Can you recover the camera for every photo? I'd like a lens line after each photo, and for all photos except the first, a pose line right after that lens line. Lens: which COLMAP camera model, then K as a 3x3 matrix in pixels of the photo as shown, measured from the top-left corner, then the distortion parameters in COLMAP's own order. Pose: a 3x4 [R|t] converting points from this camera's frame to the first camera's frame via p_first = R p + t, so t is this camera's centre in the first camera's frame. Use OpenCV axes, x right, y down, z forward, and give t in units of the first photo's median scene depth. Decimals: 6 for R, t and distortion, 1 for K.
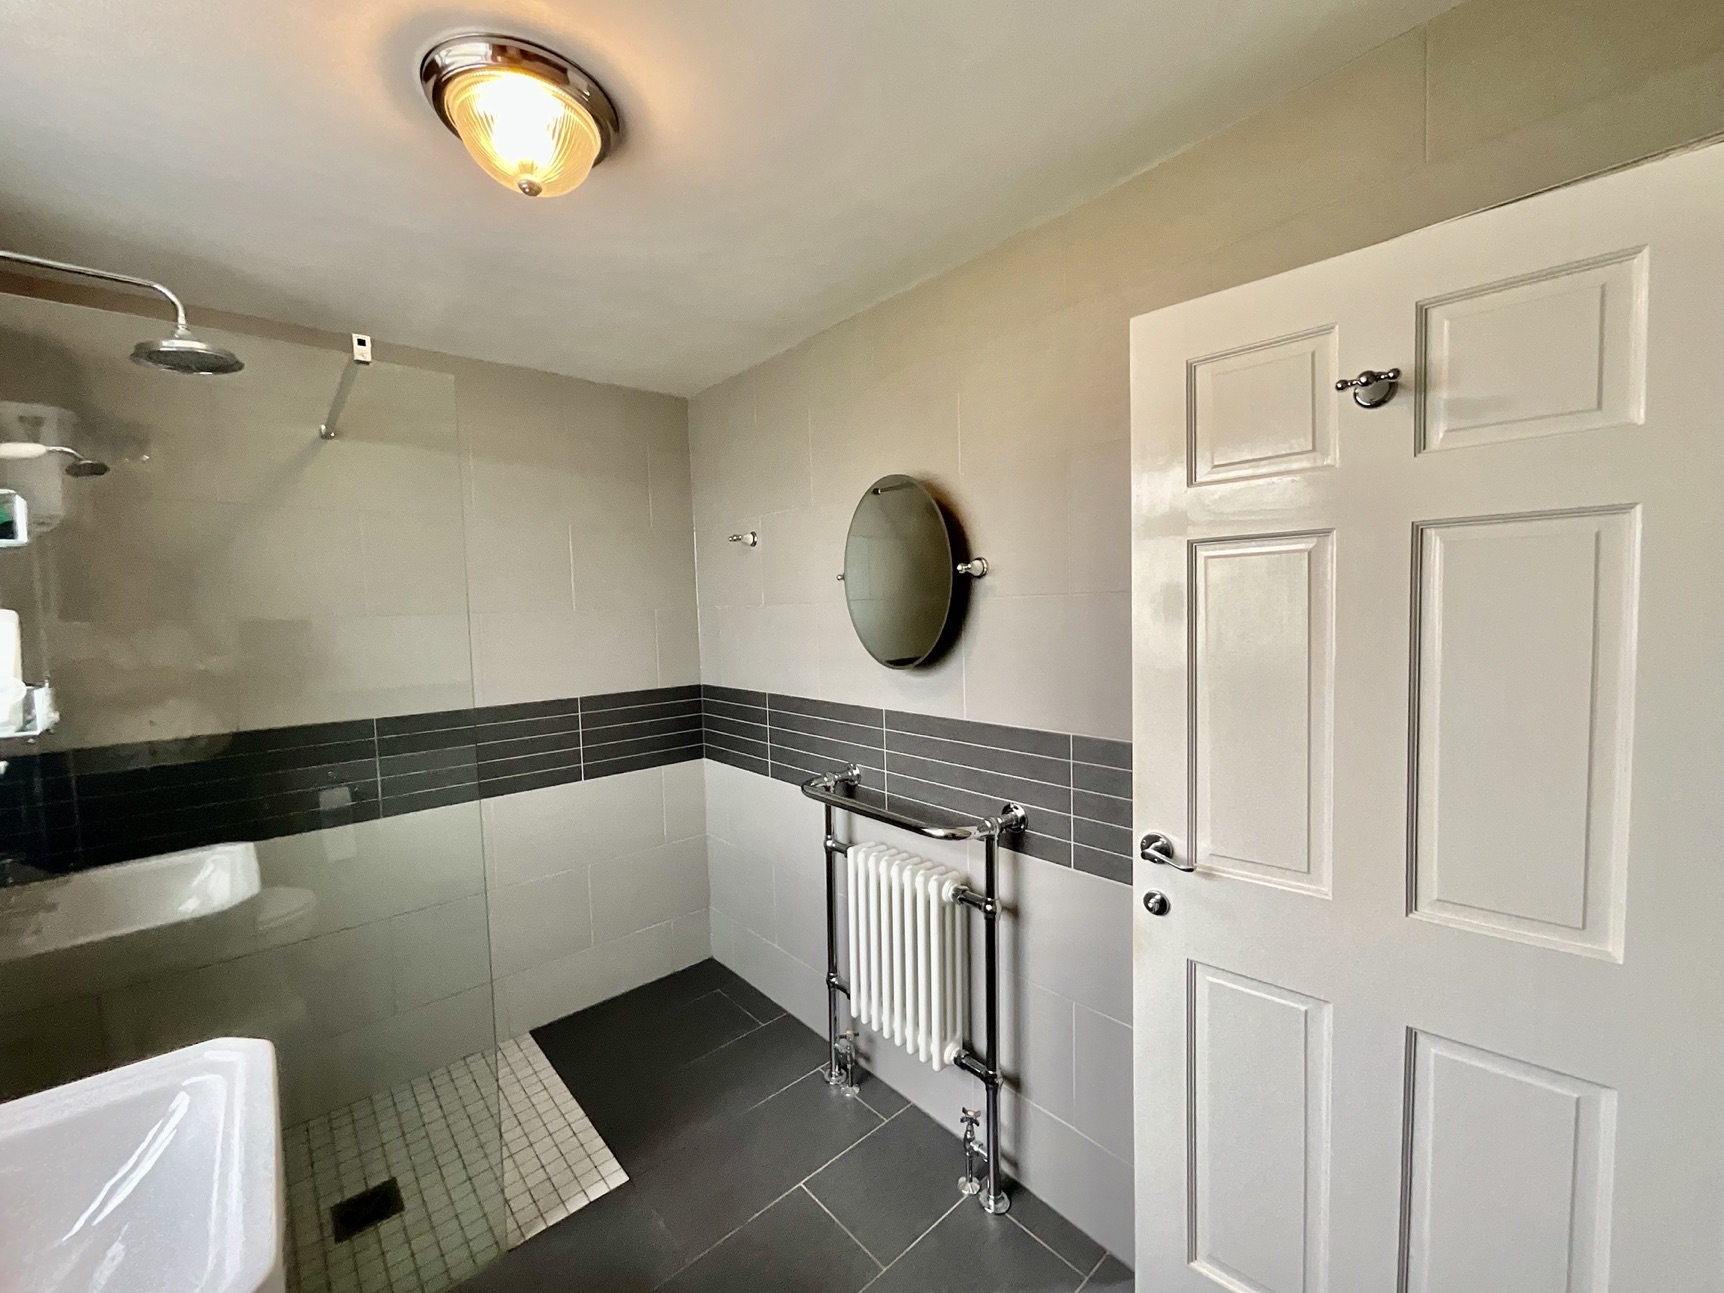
lens RADIAL K [[701.8, 0, 848.8], [0, 701.8, 647.5], [0, 0, 1]] dist [0.003034, -0.000209]
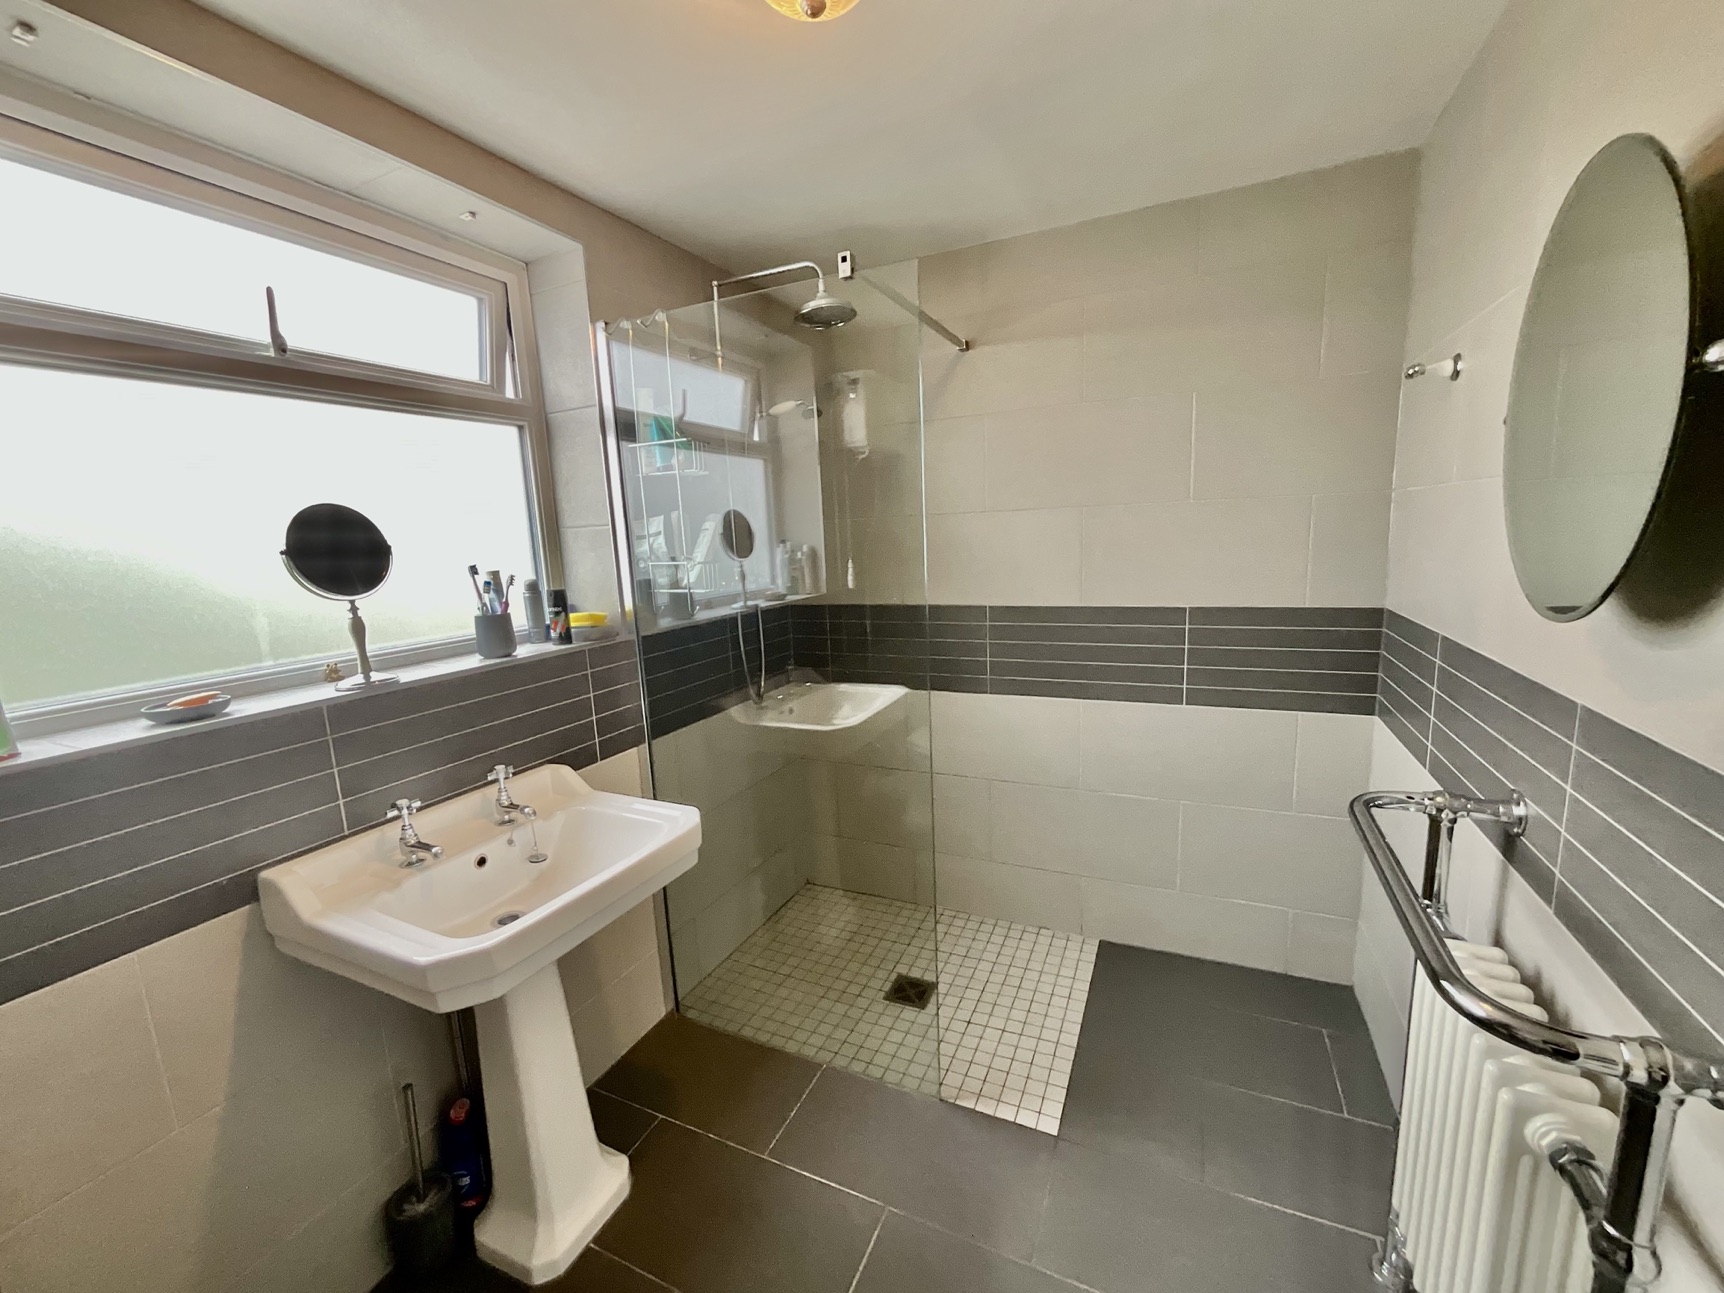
lens RADIAL K [[701.8, 0, 861.0], [0, 701.8, 647.5], [0, 0, 1]] dist [0.003034, -0.000209]
pose [[0.410710, 0.163541, -0.896979, 0.243357], [-0.022028, 0.985275, 0.169553, -0.016741], [0.911500, -0.049878, 0.408265, 0.342670]]
